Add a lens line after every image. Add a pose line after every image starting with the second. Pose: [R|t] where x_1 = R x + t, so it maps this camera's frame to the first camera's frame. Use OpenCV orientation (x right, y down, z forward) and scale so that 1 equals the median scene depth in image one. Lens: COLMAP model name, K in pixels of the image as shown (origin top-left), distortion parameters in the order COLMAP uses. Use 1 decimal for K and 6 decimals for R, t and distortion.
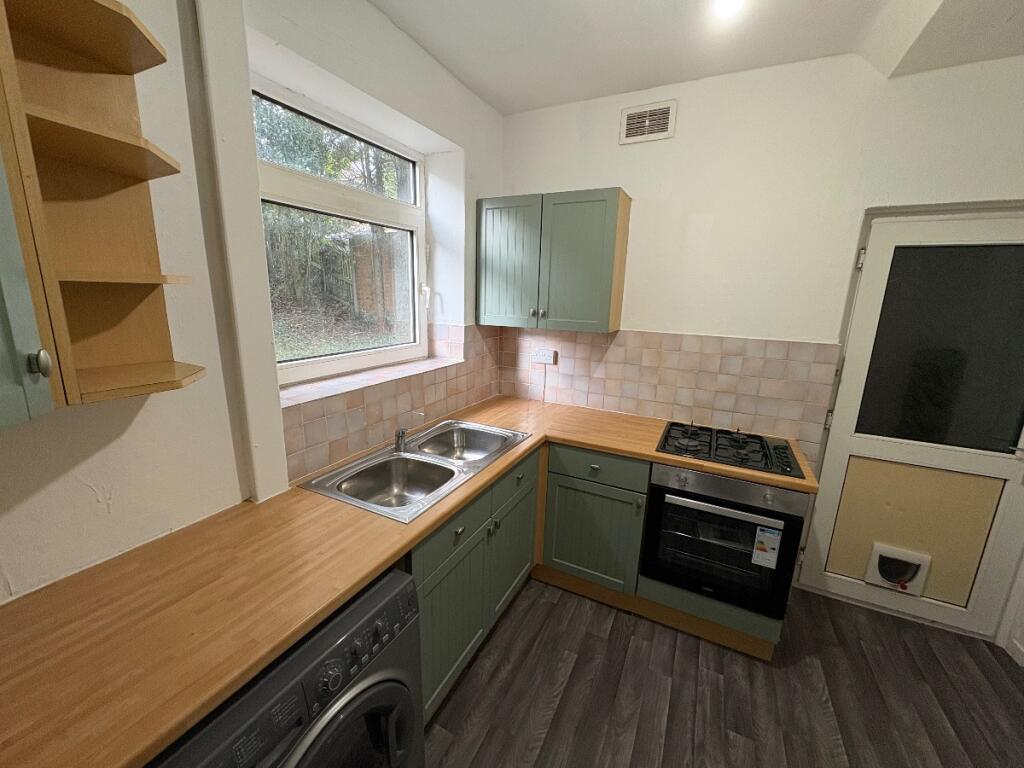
lens RADIAL K [[407.1, 0, 512.5], [0, 407.1, 382.5], [0, 0, 1]] dist [-0.002280, -0.000251]
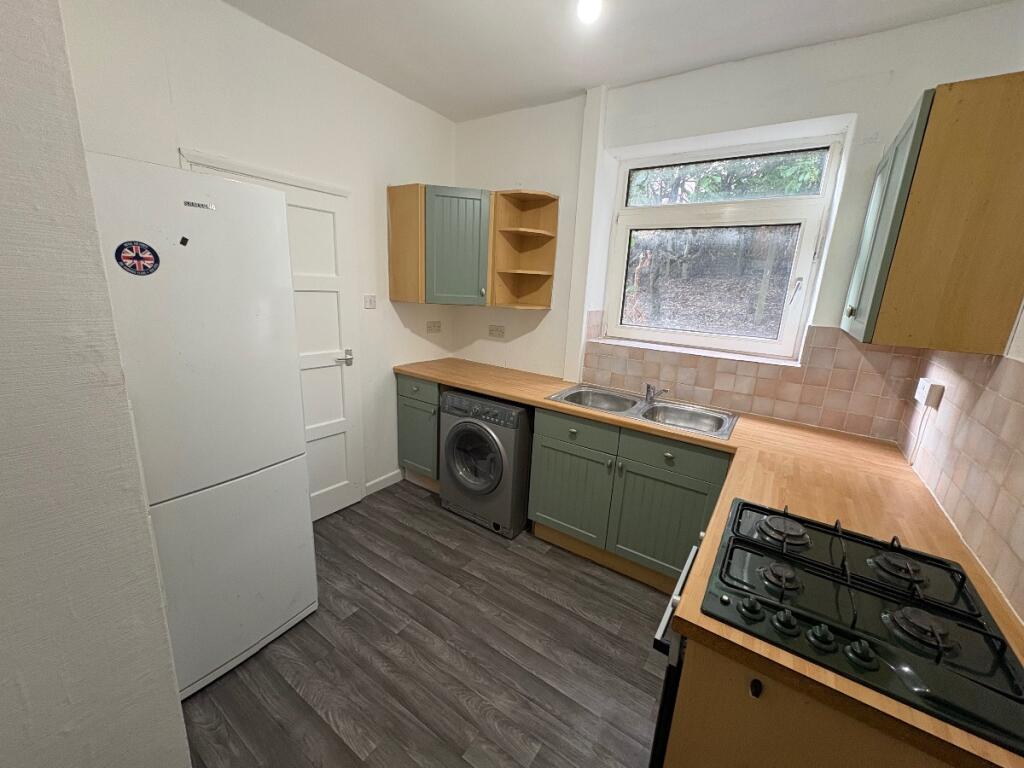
lens RADIAL K [[407.1, 0, 510.2], [0, 407.1, 381.8], [0, 0, 1]] dist [-0.002280, -0.000251]
pose [[-0.130797, 0.200403, -0.970943, 0.893761], [-0.262503, 0.937402, 0.228842, -0.065151], [0.956025, 0.284807, -0.070003, 0.547682]]
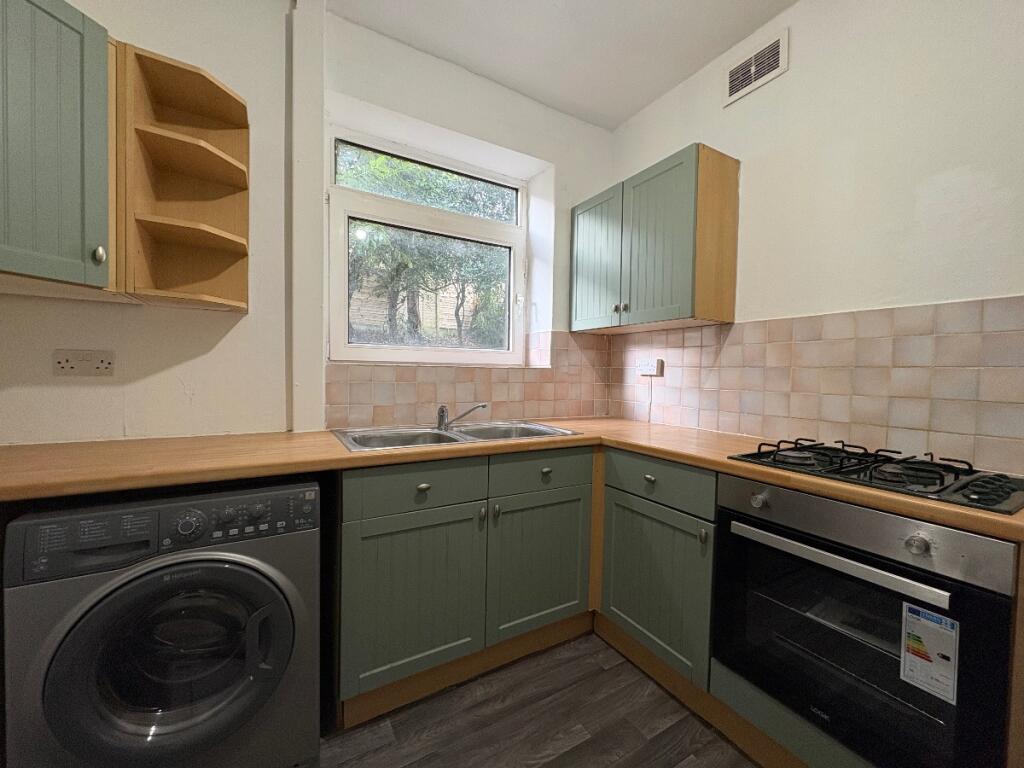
lens RADIAL K [[407.1, 0, 511.0], [0, 407.1, 382.2], [0, 0, 1]] dist [-0.002280, -0.000251]
pose [[0.840036, 0.000560, -0.542530, 0.363390], [-0.110347, 0.979273, -0.169848, 0.173993], [0.531190, 0.202545, 0.822686, 0.189356]]
